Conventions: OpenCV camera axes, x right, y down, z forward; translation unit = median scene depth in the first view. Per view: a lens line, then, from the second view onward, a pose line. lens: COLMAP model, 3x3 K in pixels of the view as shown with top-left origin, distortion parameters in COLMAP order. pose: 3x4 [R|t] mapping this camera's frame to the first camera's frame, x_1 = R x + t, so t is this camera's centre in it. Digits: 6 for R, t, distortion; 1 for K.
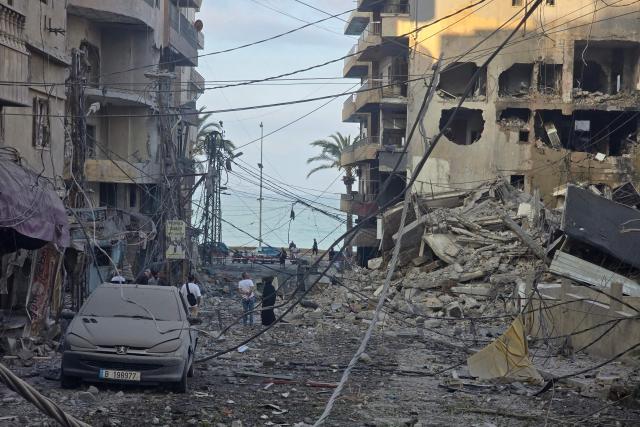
lens RADIAL K [[1233.5, 0, 320.0], [0, 1233.5, 213.5], [0, 0, 1]] dist [0.027863, 0.147414]
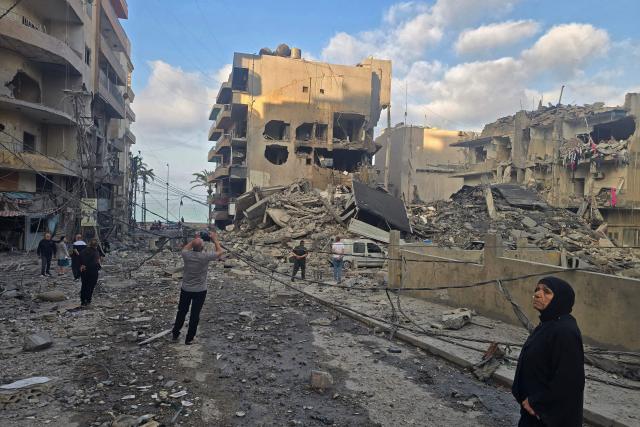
lens RADIAL K [[434.7, 0, 333.0], [0, 434.7, 213.0], [0, 0, 1]] dist [0.006516, 0.000276]
pose [[0.953430, -0.000248, 0.301613, -0.002488], [-0.000757, 0.999995, 0.003216, 0.015944], [-0.301613, -0.003295, 0.953425, 0.347907]]
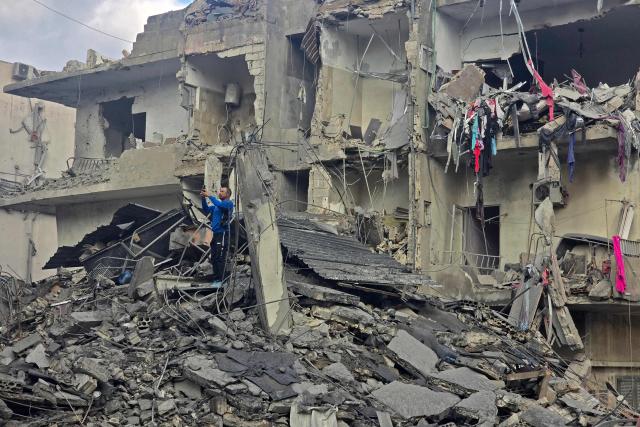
lens RADIAL K [[1233.5, 0, 320.0], [0, 1233.5, 213.5], [0, 0, 1]] dist [0.027863, 0.147414]
pose [[0.635264, 0.080907, 0.768045, 0.070167], [0.010923, 0.993457, -0.113687, 0.027172], [-0.772218, 0.080611, 0.630224, 0.534018]]
